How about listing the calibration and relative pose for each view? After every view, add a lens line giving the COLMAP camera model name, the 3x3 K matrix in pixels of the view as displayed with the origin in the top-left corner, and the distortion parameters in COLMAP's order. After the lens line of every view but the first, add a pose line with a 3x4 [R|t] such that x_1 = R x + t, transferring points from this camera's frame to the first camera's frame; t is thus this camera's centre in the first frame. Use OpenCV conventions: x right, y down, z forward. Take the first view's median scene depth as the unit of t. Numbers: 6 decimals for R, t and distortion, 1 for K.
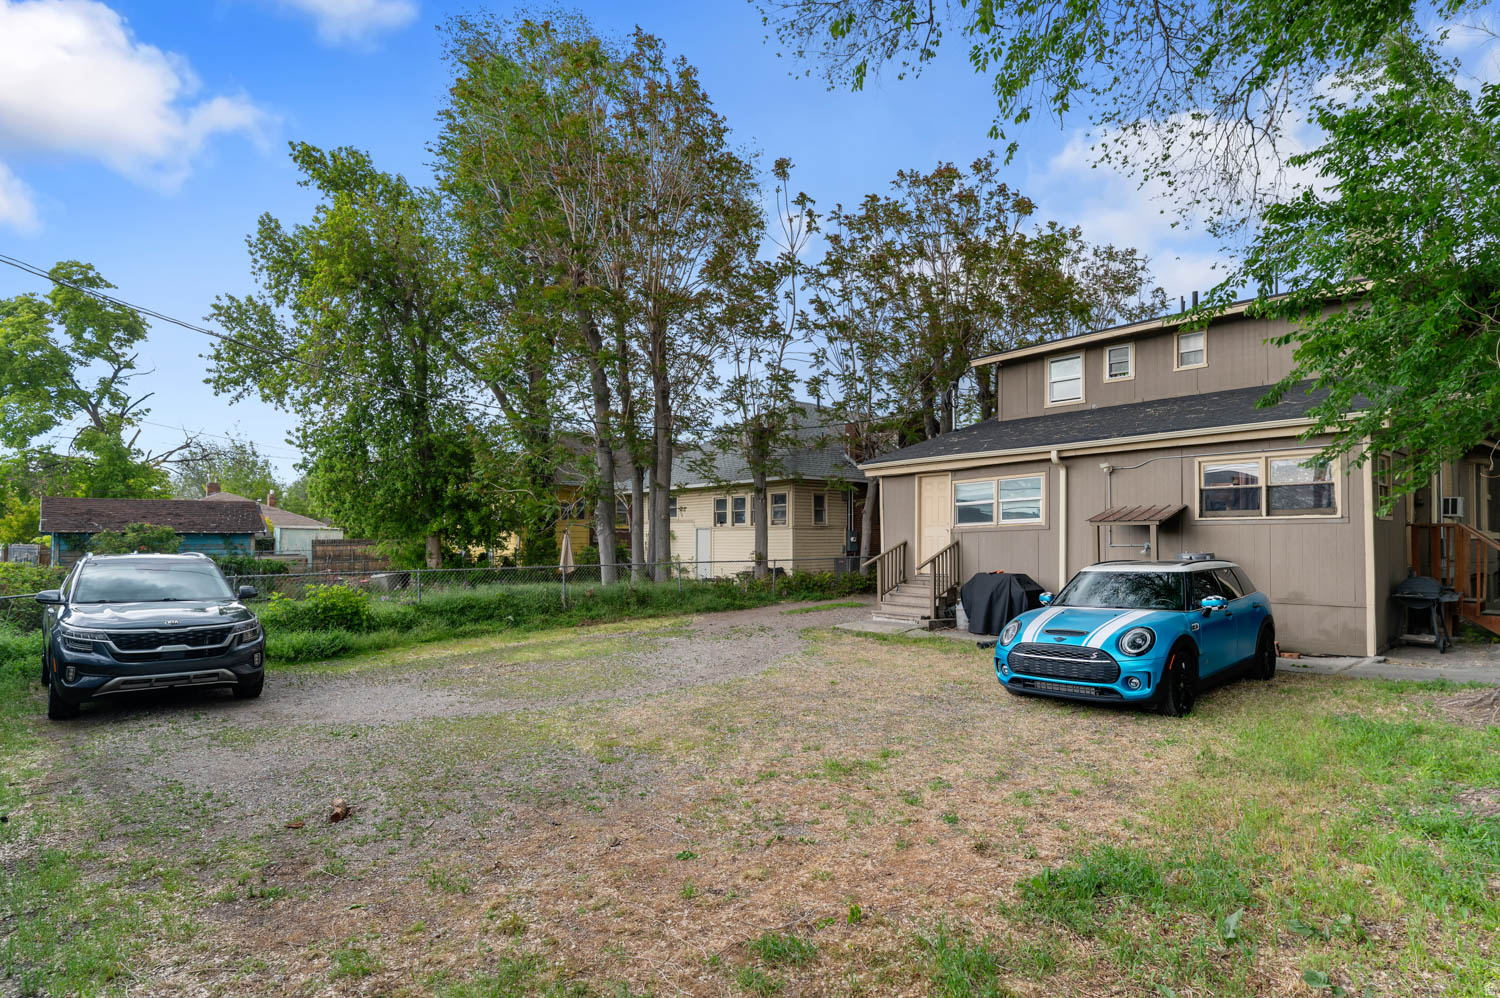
lens RADIAL K [[783.4, 0, 749.8], [0, 783.4, 536.1], [0, 0, 1]] dist [-0.000119, -0.000065]
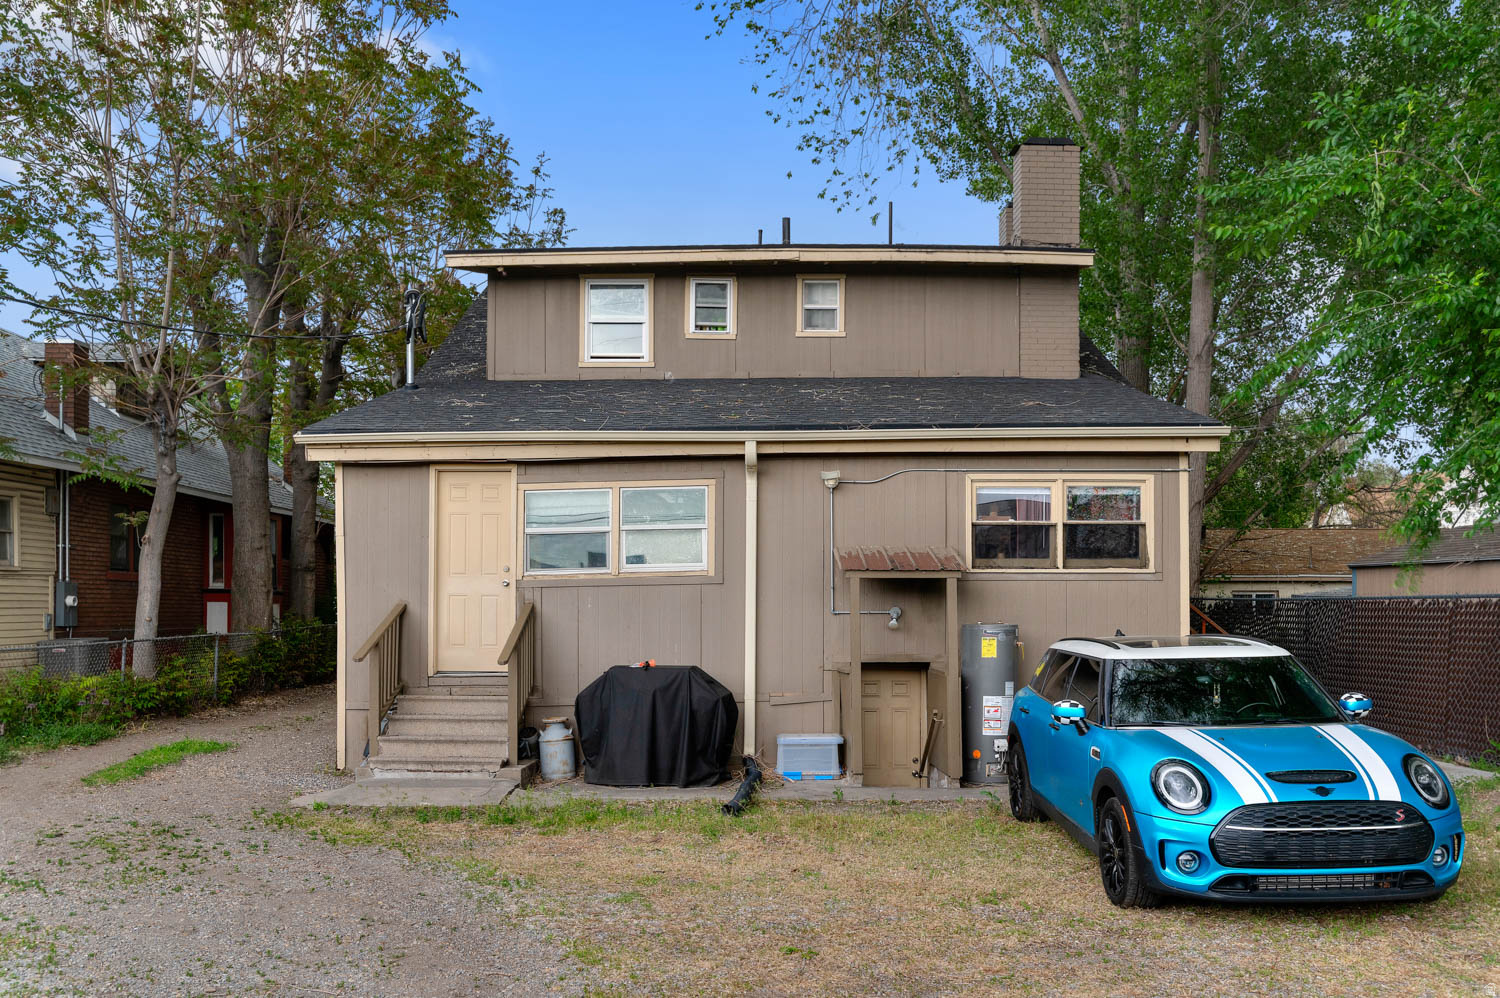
lens RADIAL K [[1261.6, 0, 747.3], [0, 1261.6, 597.4], [0, 0, 1]] dist [-0.017185, -0.003811]
pose [[0.665739, 0.007958, 0.746142, -0.251677], [-0.007100, 0.999965, -0.004331, 0.004366], [-0.746151, -0.002414, 0.665772, 0.375141]]
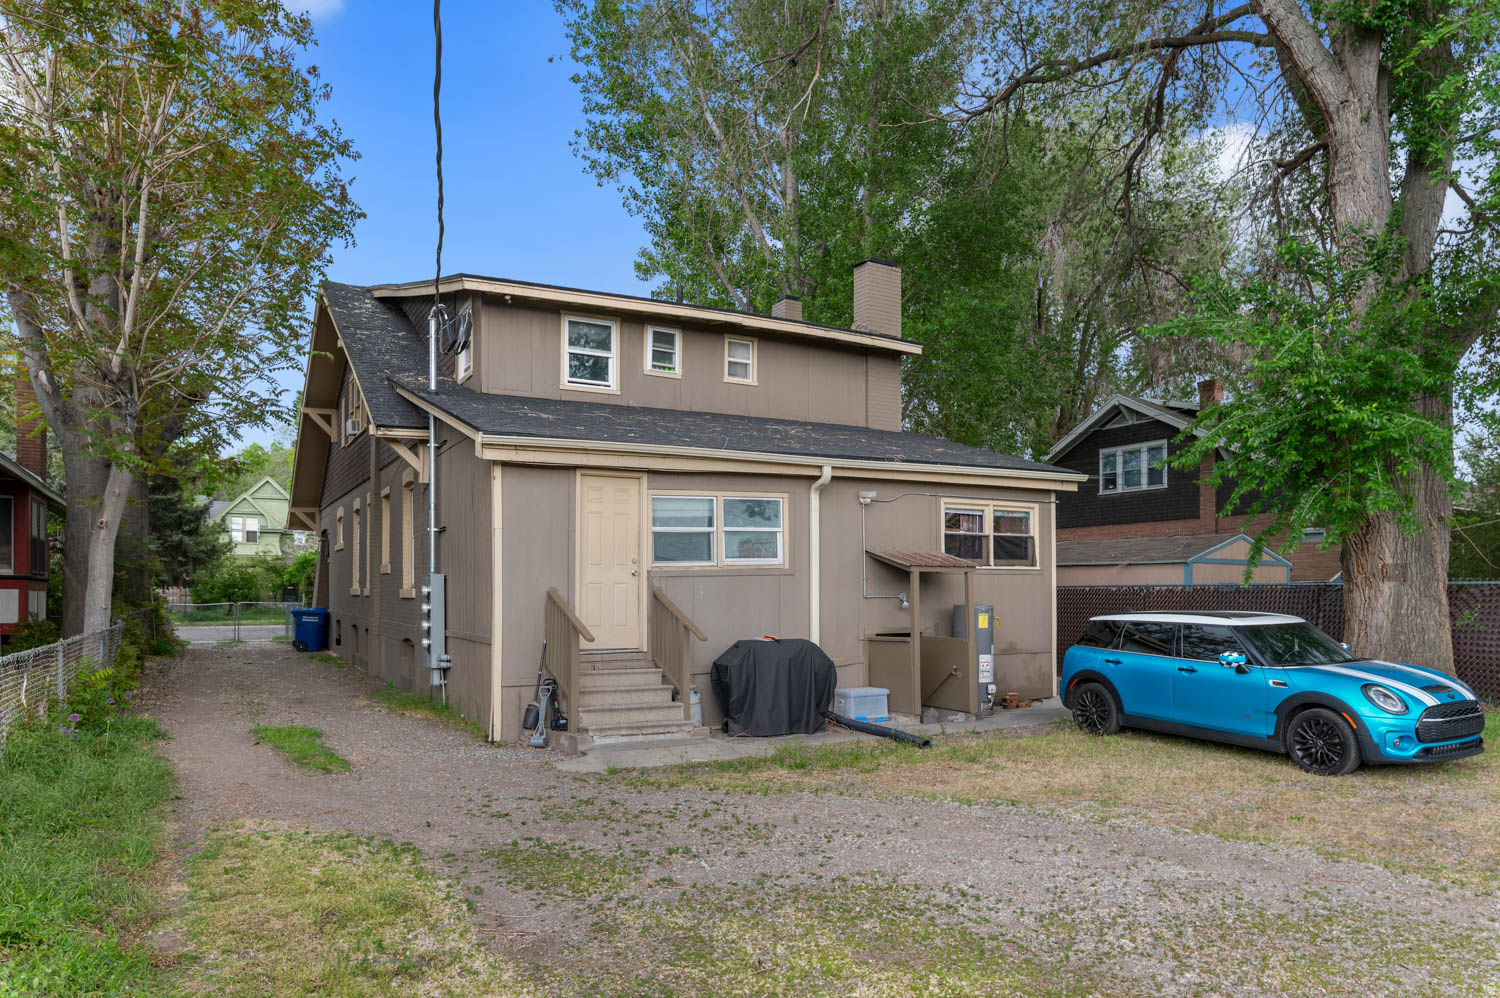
lens RADIAL K [[998.3, 0, 751.4], [0, 998.3, 569.0], [0, 0, 1]] dist [-0.005657, -0.002311]
pose [[0.215158, 0.024134, 0.976281, -0.478469], [-0.006616, 0.999708, -0.023255, 0.007057], [-0.976557, -0.001455, 0.215255, 0.795720]]
